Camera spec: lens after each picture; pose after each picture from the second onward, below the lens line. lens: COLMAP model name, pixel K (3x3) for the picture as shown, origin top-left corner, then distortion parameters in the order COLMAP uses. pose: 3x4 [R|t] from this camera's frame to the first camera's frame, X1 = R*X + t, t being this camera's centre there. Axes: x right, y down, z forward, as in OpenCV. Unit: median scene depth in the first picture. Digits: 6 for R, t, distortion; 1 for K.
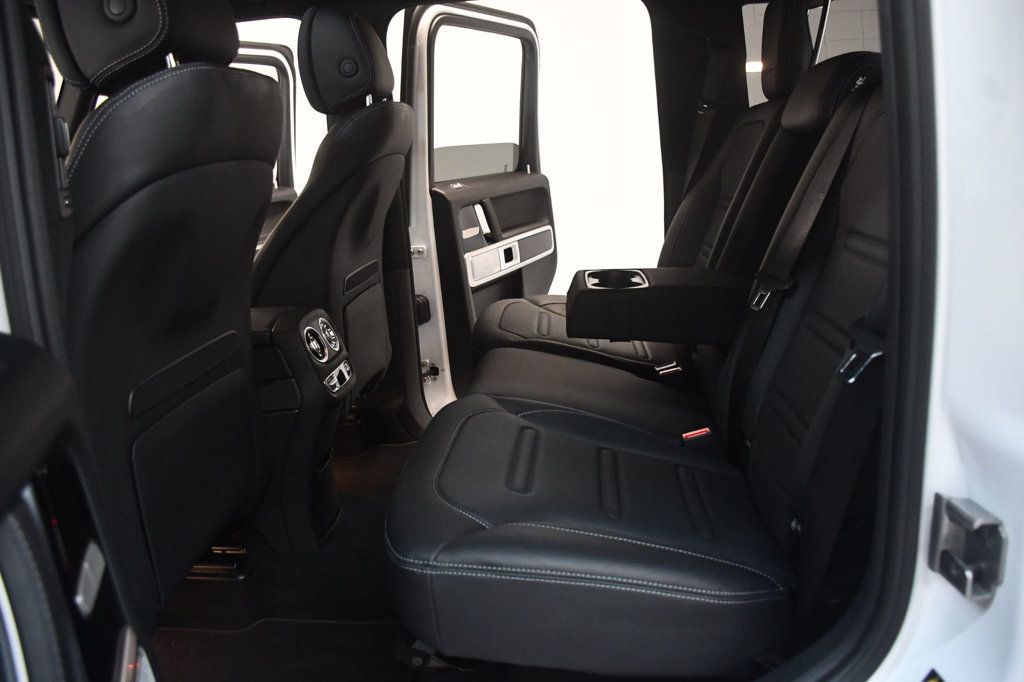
lens RADIAL K [[793.0, 0, 512.0], [0, 793.0, 341.0], [0, 0, 1]] dist [-0.165394, 0.110259]
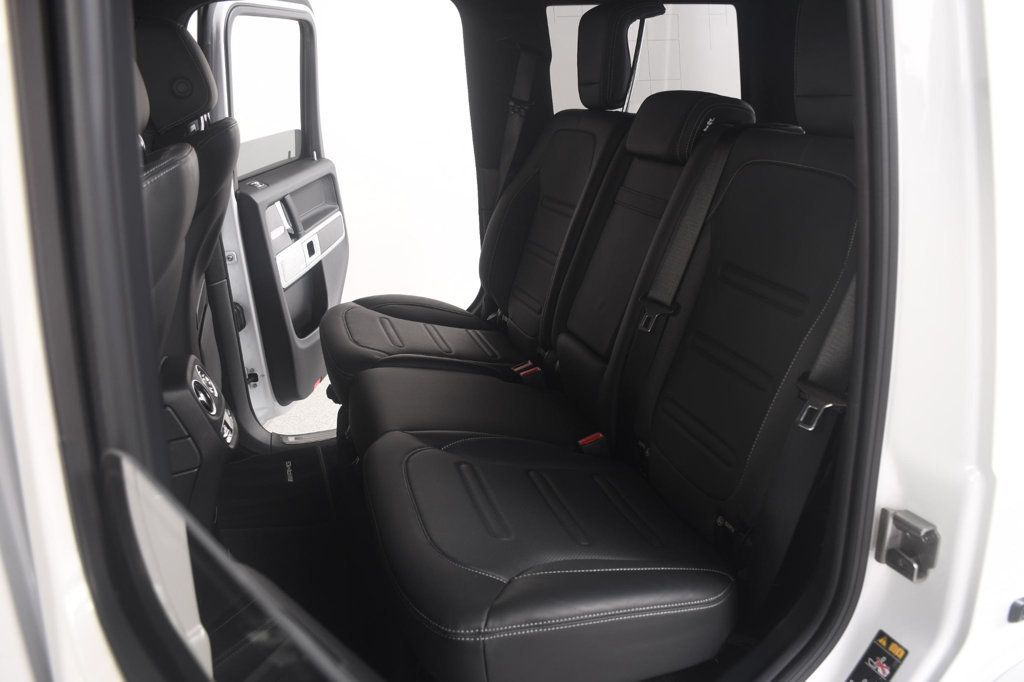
lens RADIAL K [[793.0, 0, 512.0], [0, 793.0, 341.0], [0, 0, 1]] dist [-0.165394, 0.110259]
pose [[0.931415, -0.109061, 0.347235, -0.188231], [0.080420, 0.992137, 0.095897, -0.105676], [-0.354964, -0.061396, 0.932862, -0.007896]]
